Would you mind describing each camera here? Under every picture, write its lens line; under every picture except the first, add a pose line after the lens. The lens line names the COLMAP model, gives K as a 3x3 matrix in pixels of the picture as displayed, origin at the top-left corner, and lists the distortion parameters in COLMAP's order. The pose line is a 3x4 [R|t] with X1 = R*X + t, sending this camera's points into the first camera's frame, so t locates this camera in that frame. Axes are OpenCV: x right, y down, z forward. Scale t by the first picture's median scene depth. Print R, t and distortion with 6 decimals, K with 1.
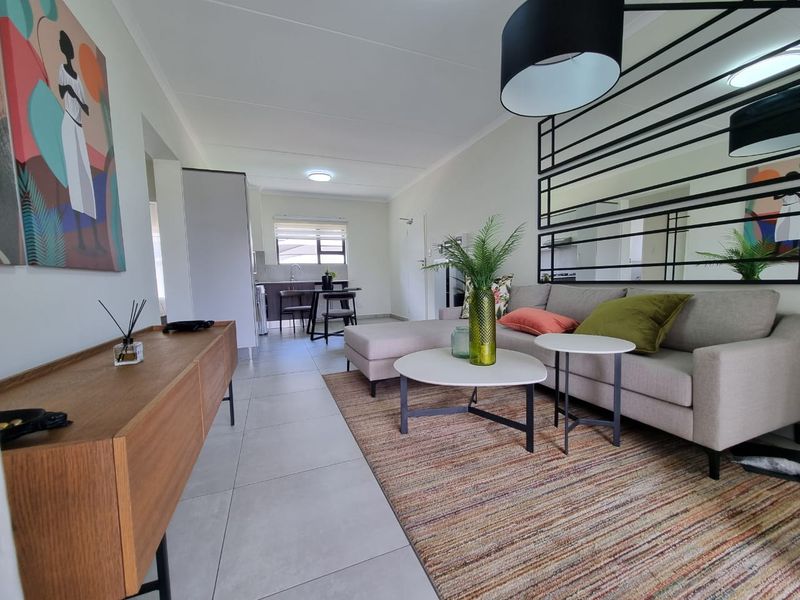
lens RADIAL K [[325.9, 0, 400.6], [0, 325.9, 302.6], [0, 0, 1]] dist [-0.000556, -0.000488]
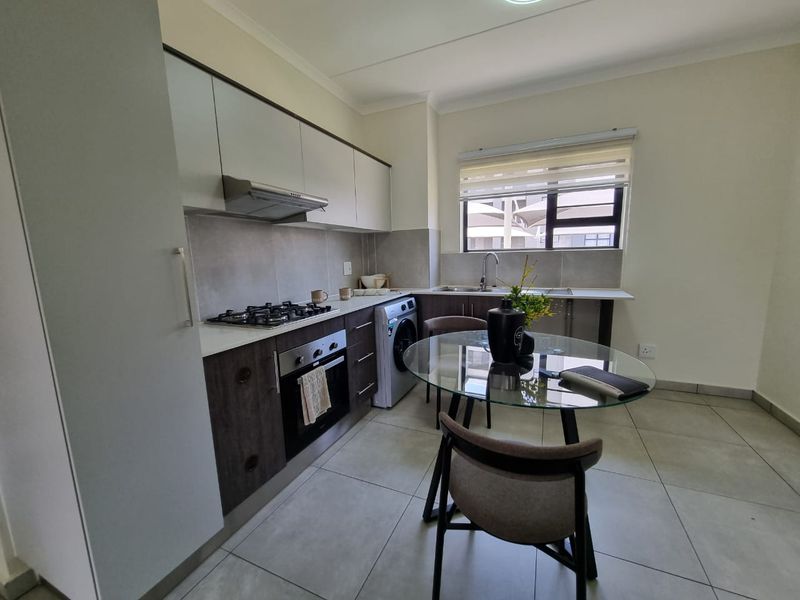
lens RADIAL K [[325.9, 0, 398.0], [0, 325.9, 301.8], [0, 0, 1]] dist [-0.000556, -0.000488]
pose [[0.691224, 0.114498, -0.713512, -0.062560], [-0.050268, 0.992595, 0.110585, -0.084677], [0.720890, -0.040573, 0.691861, 0.530258]]
